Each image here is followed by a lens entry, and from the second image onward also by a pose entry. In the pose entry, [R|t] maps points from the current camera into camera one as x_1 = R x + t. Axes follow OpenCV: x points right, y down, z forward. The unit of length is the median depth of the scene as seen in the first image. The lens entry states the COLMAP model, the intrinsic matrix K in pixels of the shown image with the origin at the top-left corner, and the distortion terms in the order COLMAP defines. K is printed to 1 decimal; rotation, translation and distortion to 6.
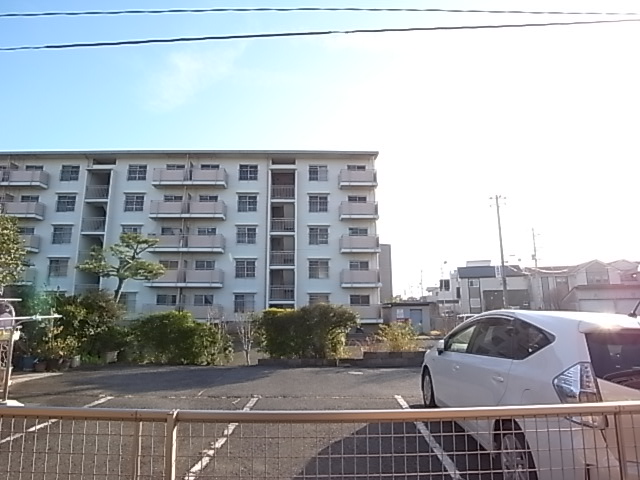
lens RADIAL K [[347.5, 0, 320.0], [0, 347.5, 239.6], [0, 0, 1]] dist [-0.004274, -0.000890]
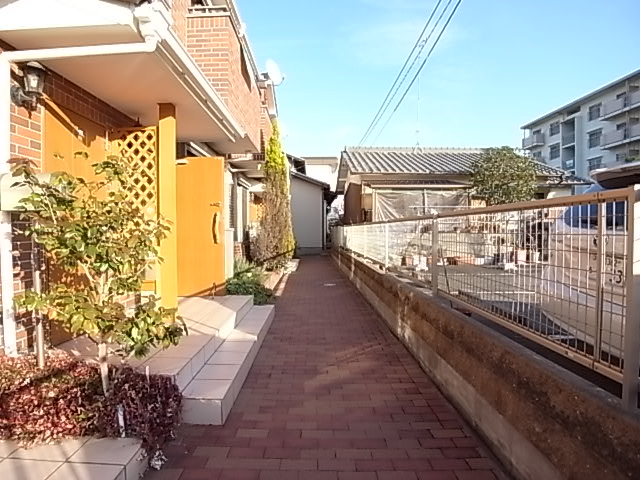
lens RADIAL K [[347.5, 0, 319.4], [0, 347.5, 235.8], [0, 0, 1]] dist [-0.004274, -0.000890]
pose [[0.007687, 0.023420, -0.999696, 0.646231], [0.204822, 0.978493, 0.024498, -0.002782], [0.978769, -0.204948, 0.002724, 0.002704]]
